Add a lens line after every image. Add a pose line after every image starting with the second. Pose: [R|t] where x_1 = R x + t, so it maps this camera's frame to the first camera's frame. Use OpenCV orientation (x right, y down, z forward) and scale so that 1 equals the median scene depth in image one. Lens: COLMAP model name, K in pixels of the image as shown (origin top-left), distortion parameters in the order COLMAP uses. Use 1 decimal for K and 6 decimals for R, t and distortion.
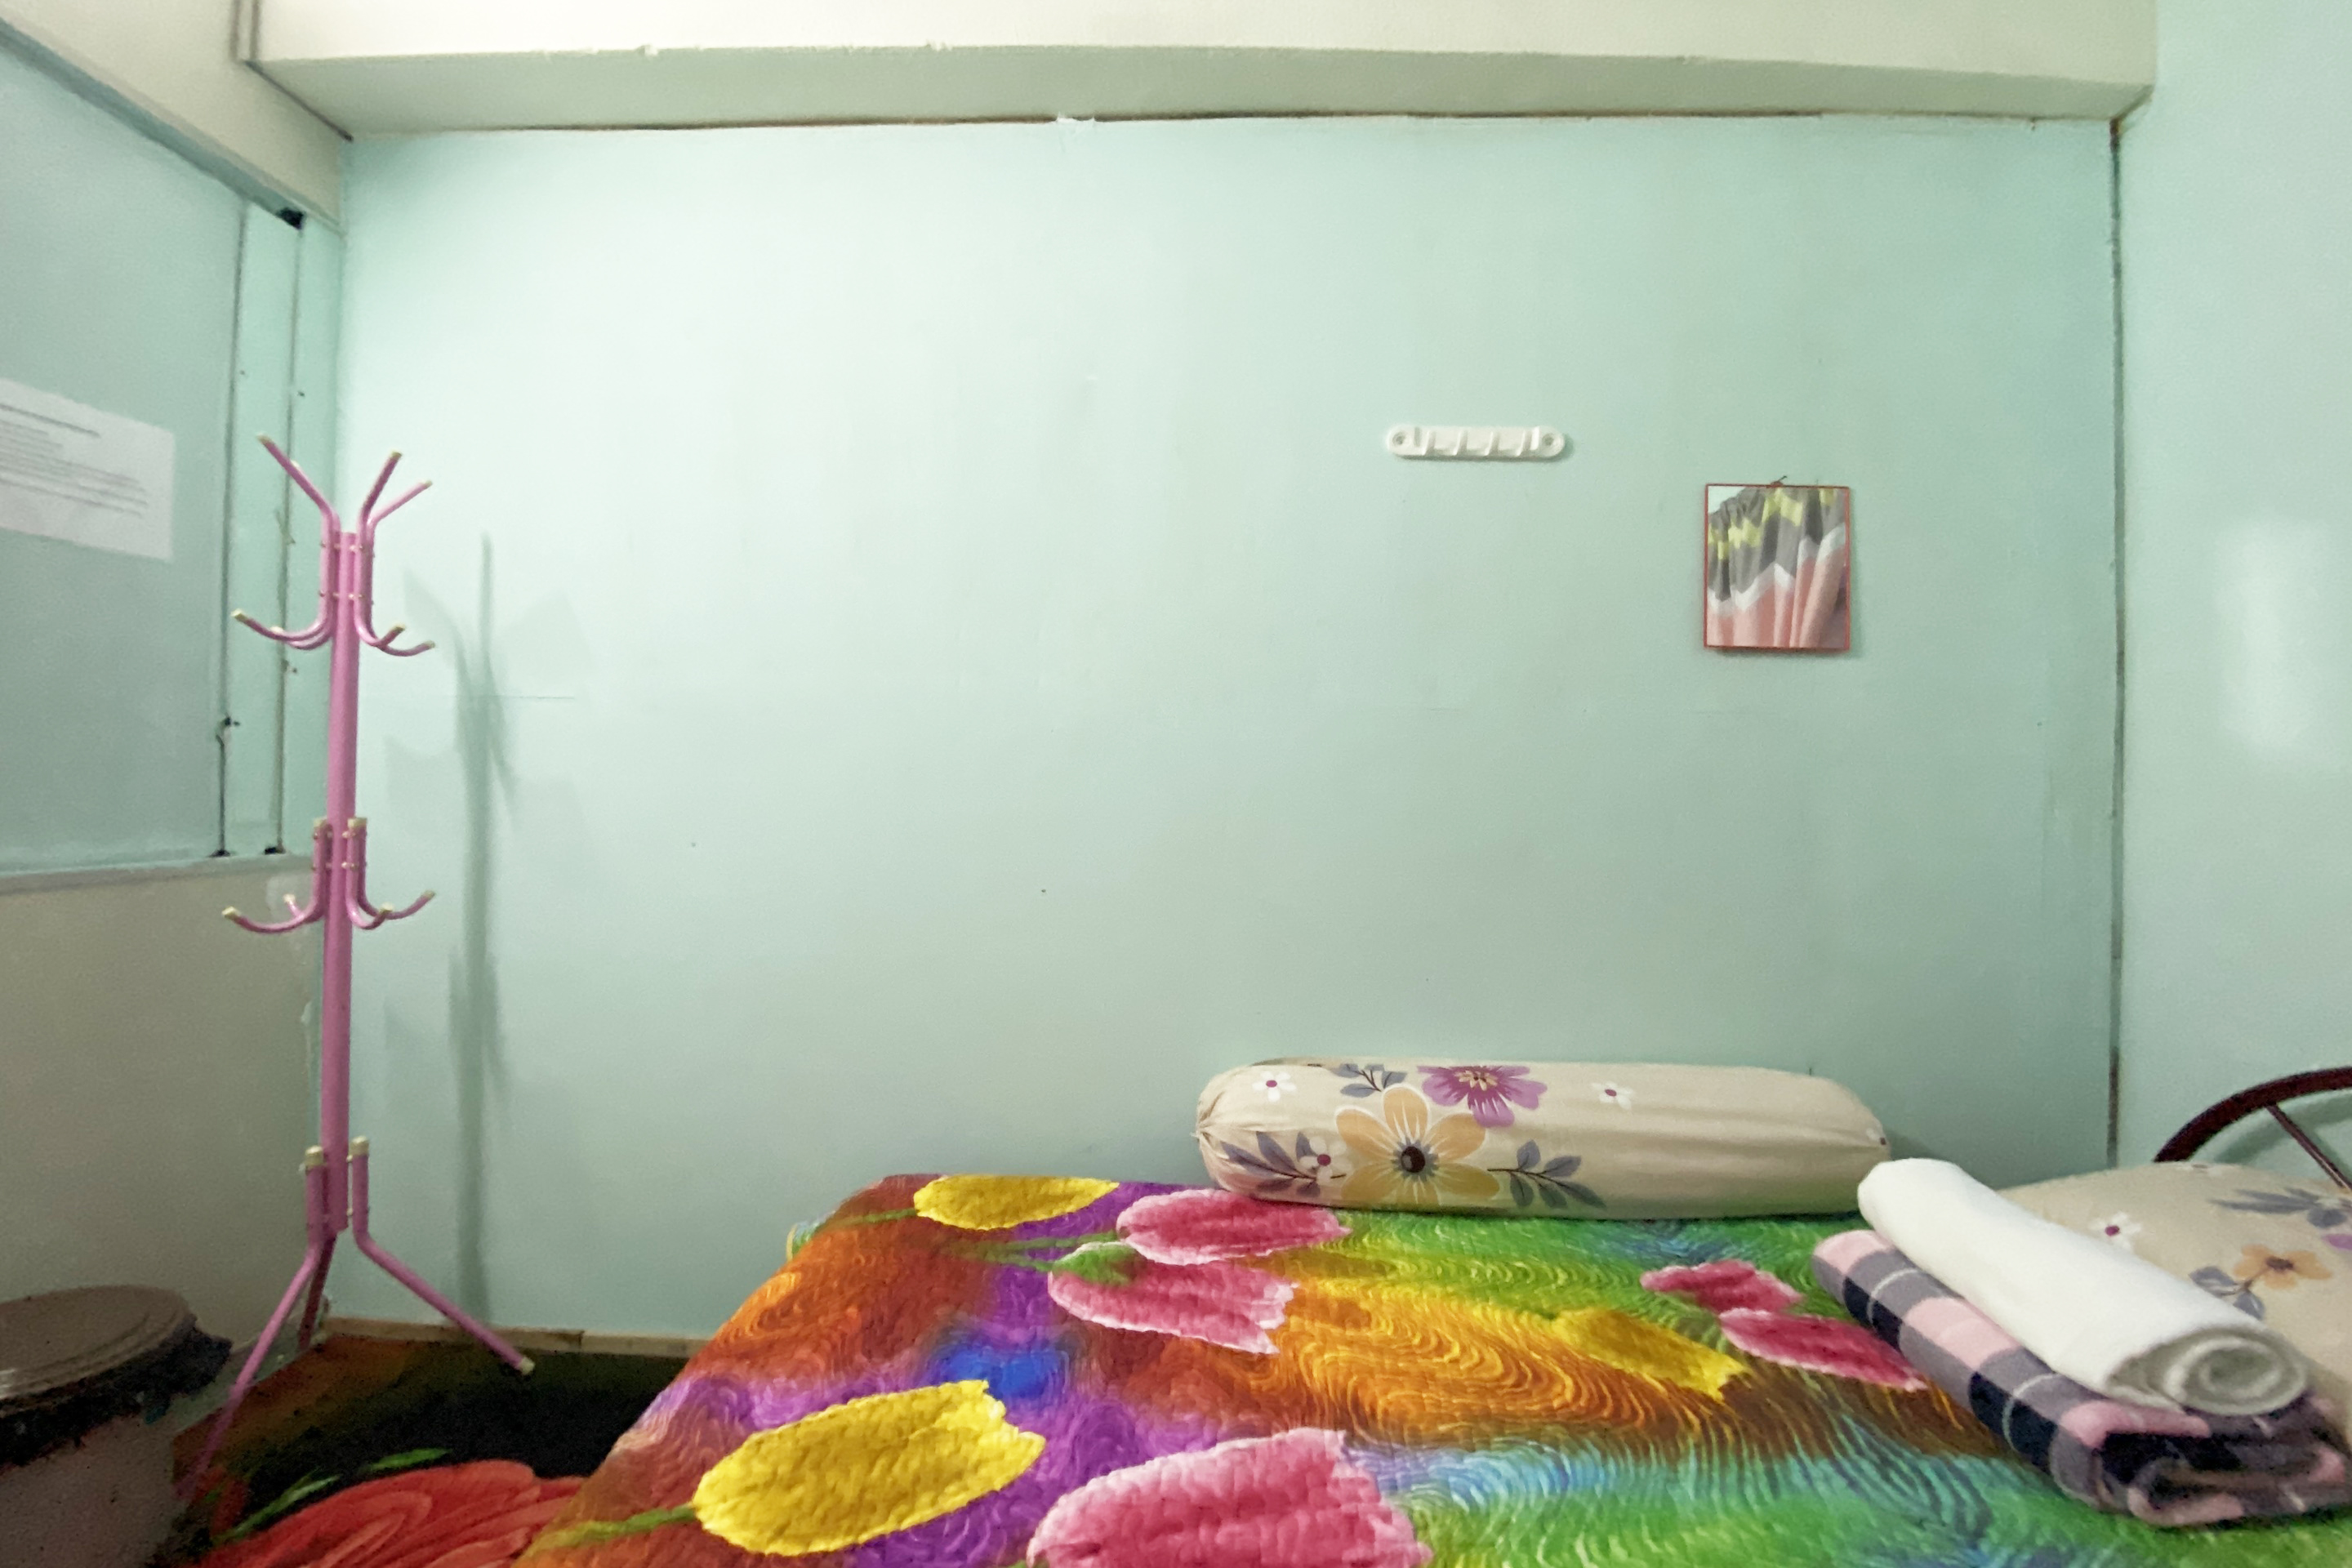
lens RADIAL K [[979.1, 0, 1187.7], [0, 979.1, 789.4], [0, 0, 1]] dist [0.029707, -0.027878]
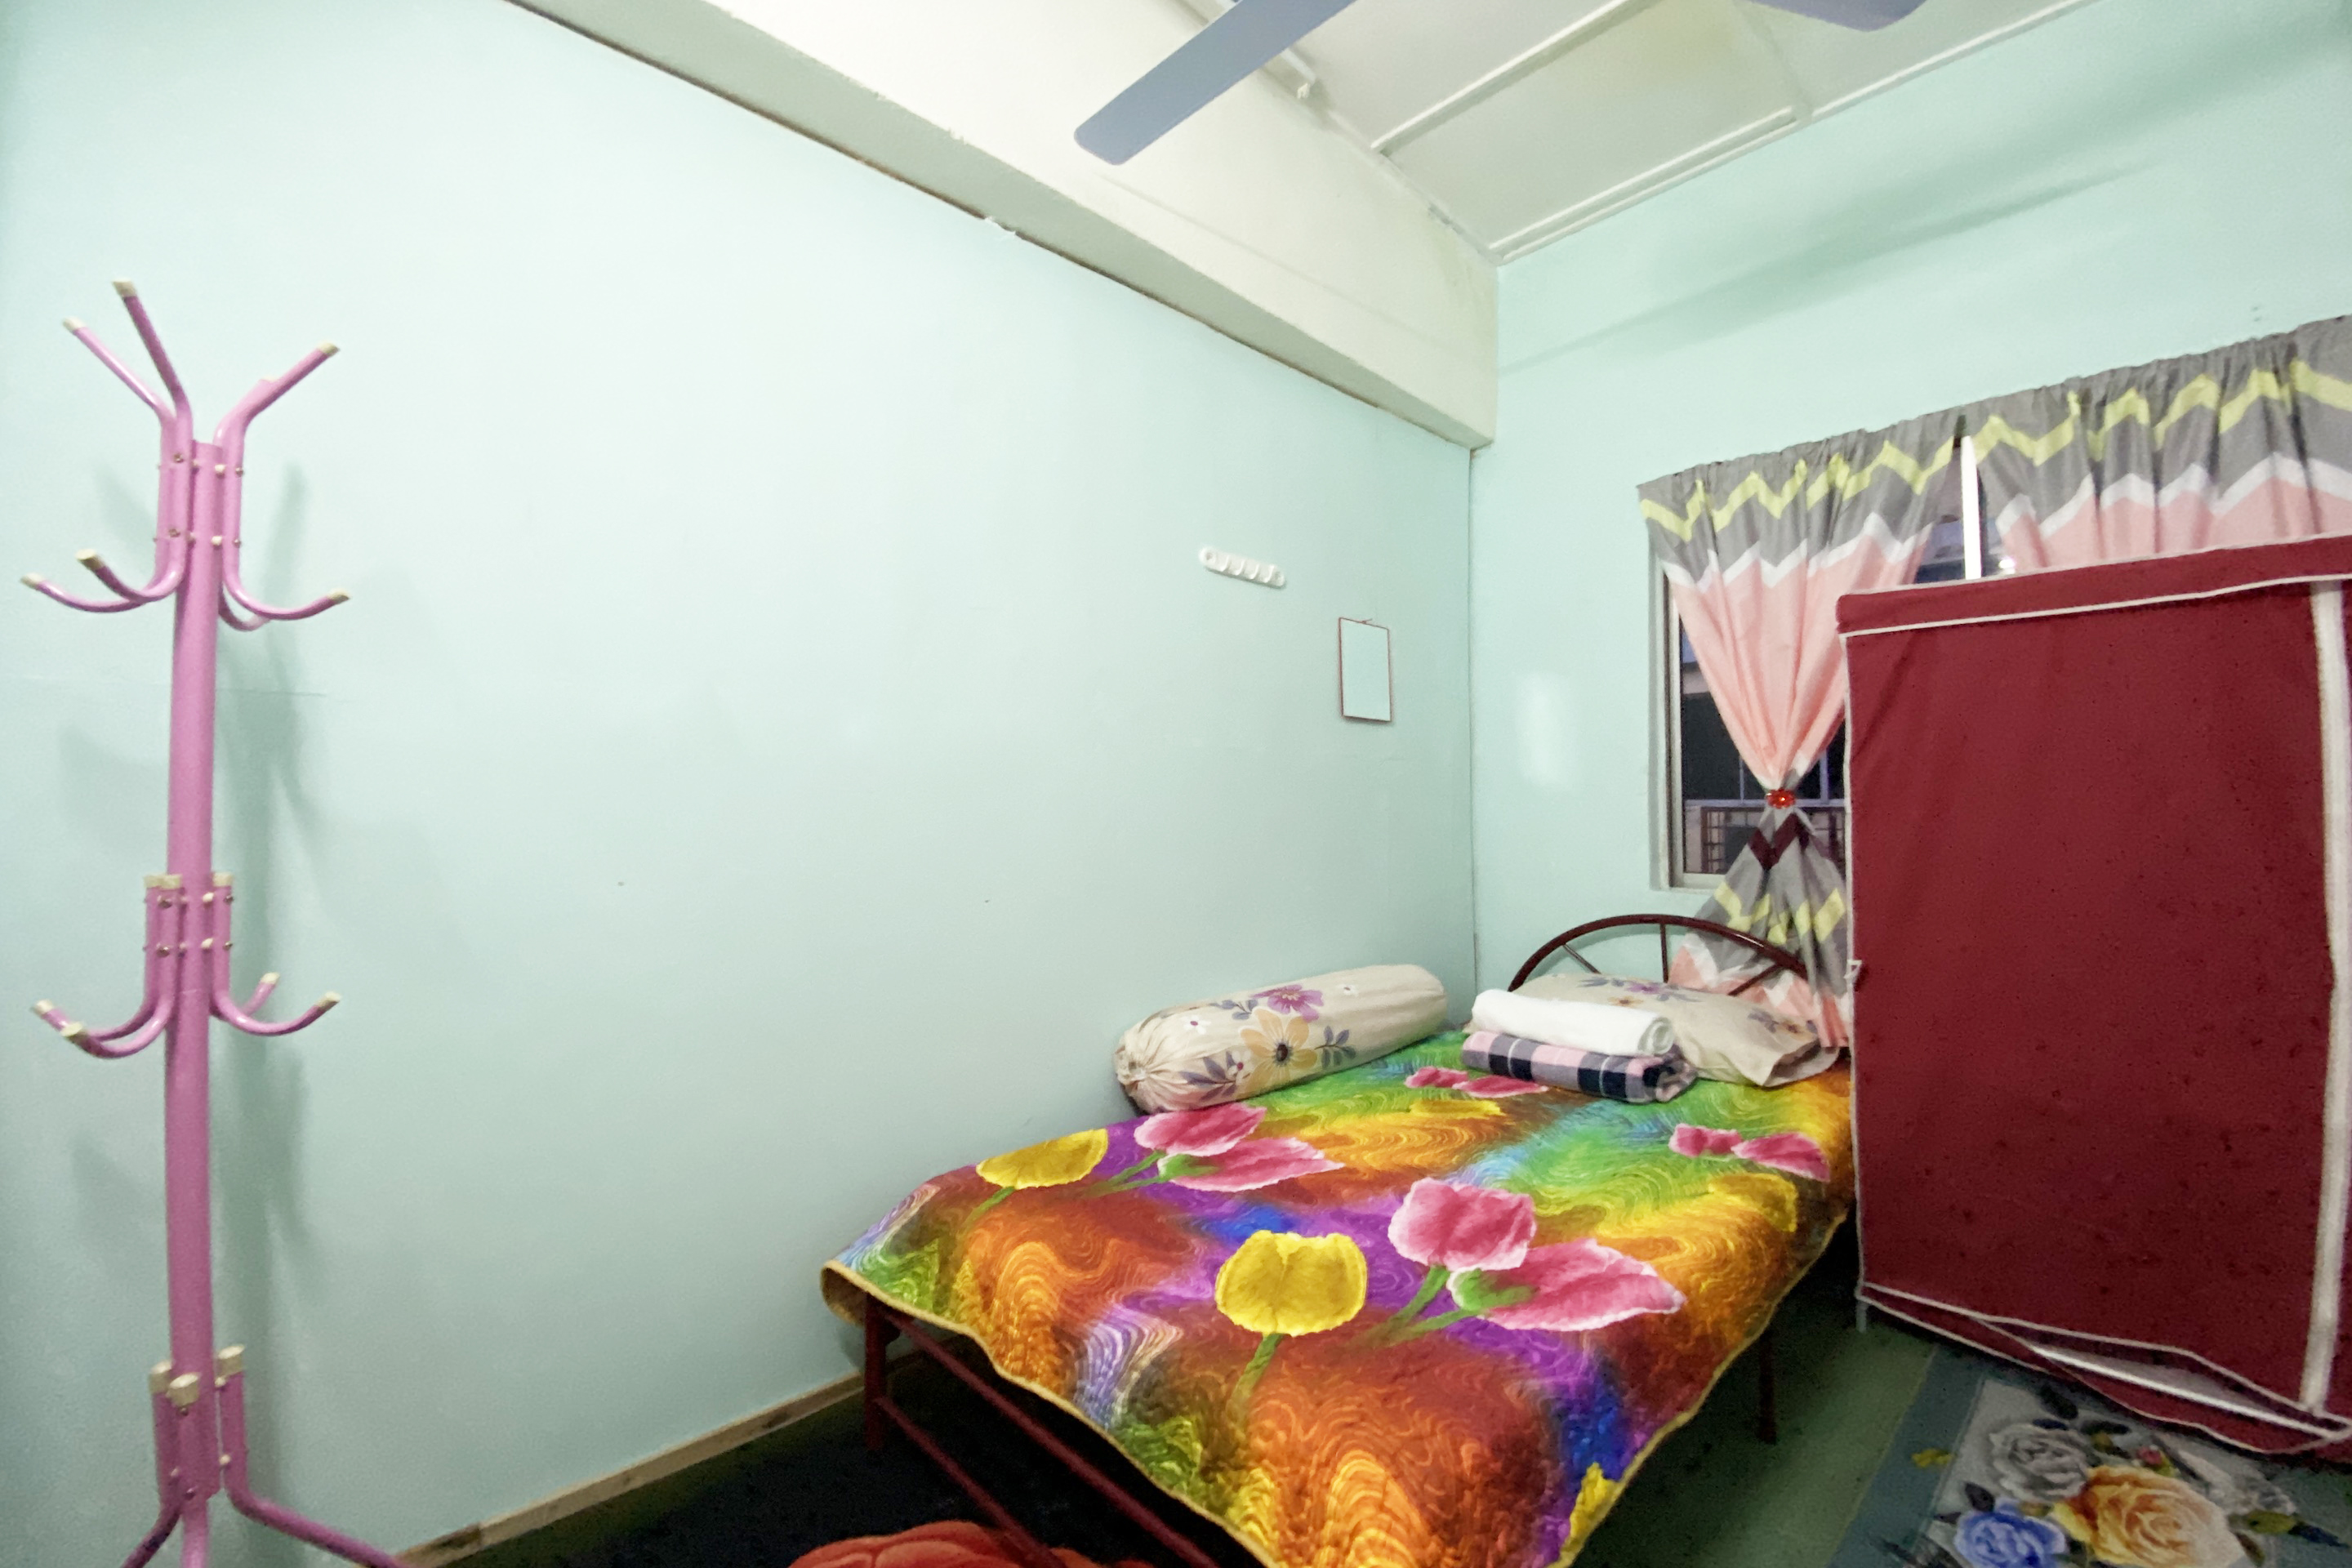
lens RADIAL K [[971.1, 0, 1201.0], [0, 971.1, 778.5], [0, 0, 1]] dist [0.041308, -0.031886]
pose [[0.691552, 0.002853, 0.722321, -0.954295], [0.013395, 0.999770, -0.016774, -0.015003], [-0.722203, 0.021275, 0.691354, 0.065087]]
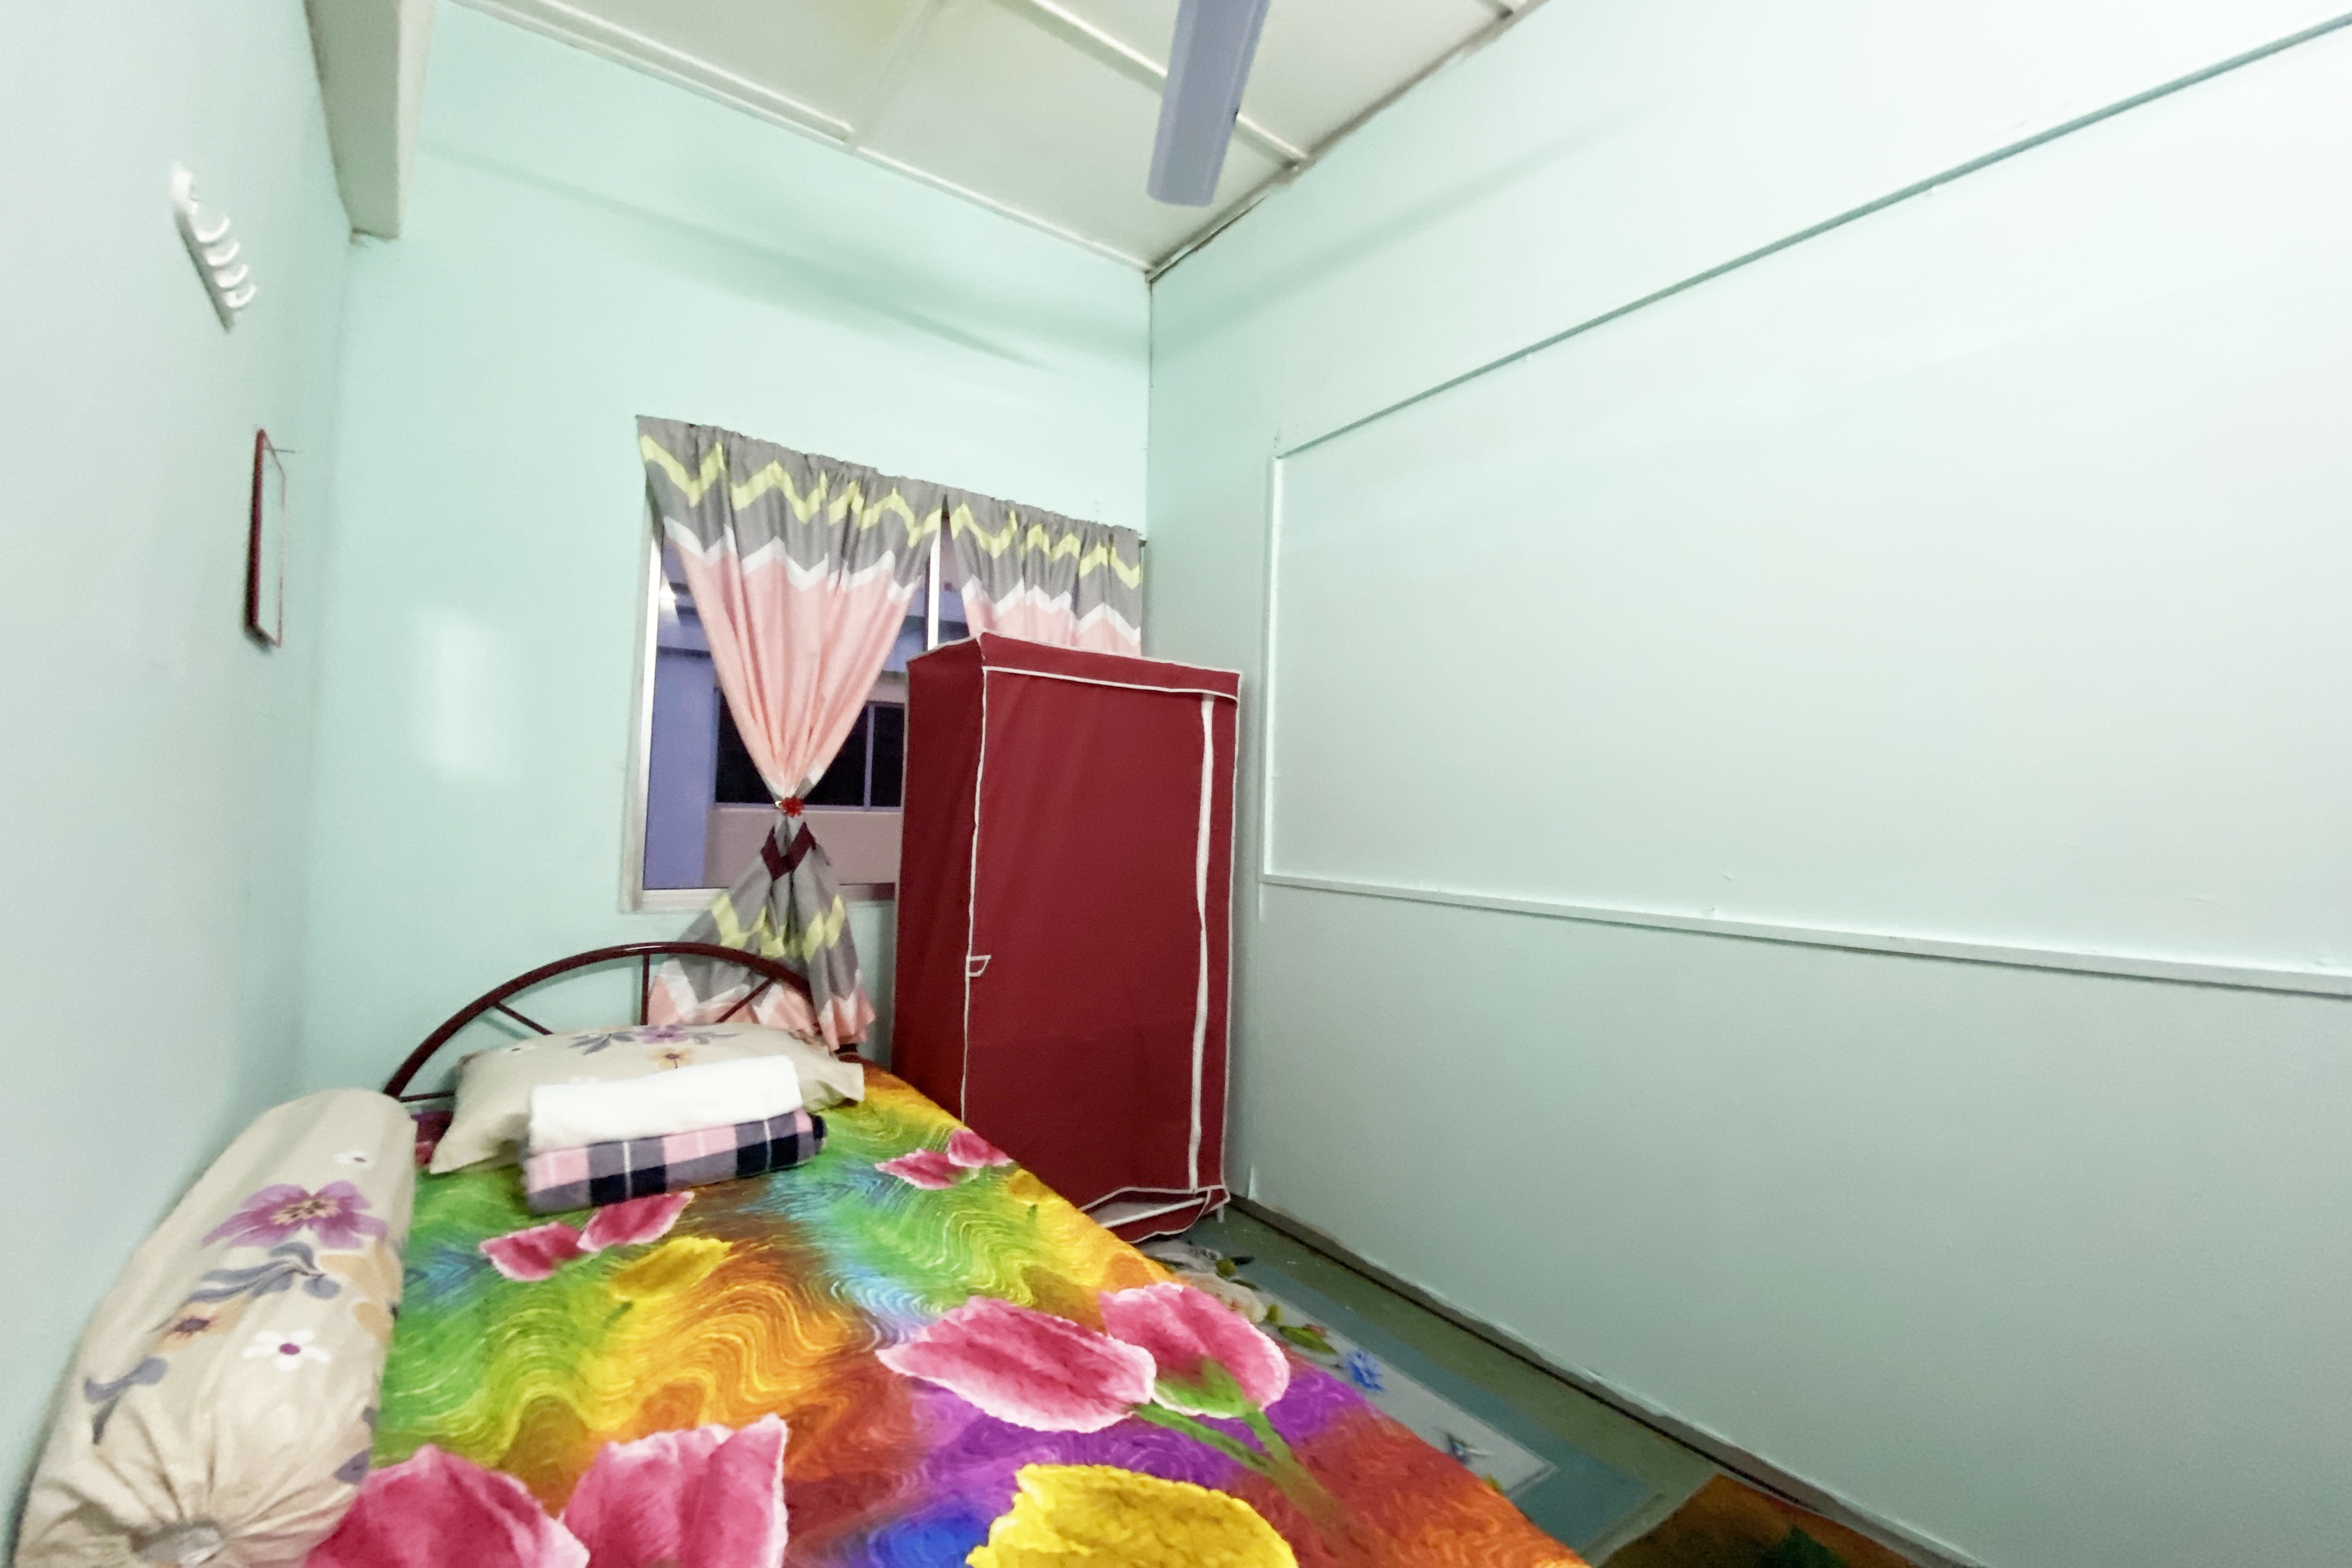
lens RADIAL K [[955.0, 0, 1188.6], [0, 955.0, 787.1], [0, 0, 1]] dist [0.001406, 0.000136]
pose [[-0.629091, -0.008654, 0.777284, -0.700777], [-0.036151, 0.999182, -0.018134, -0.025312], [-0.776491, -0.039508, -0.628889, 1.038564]]
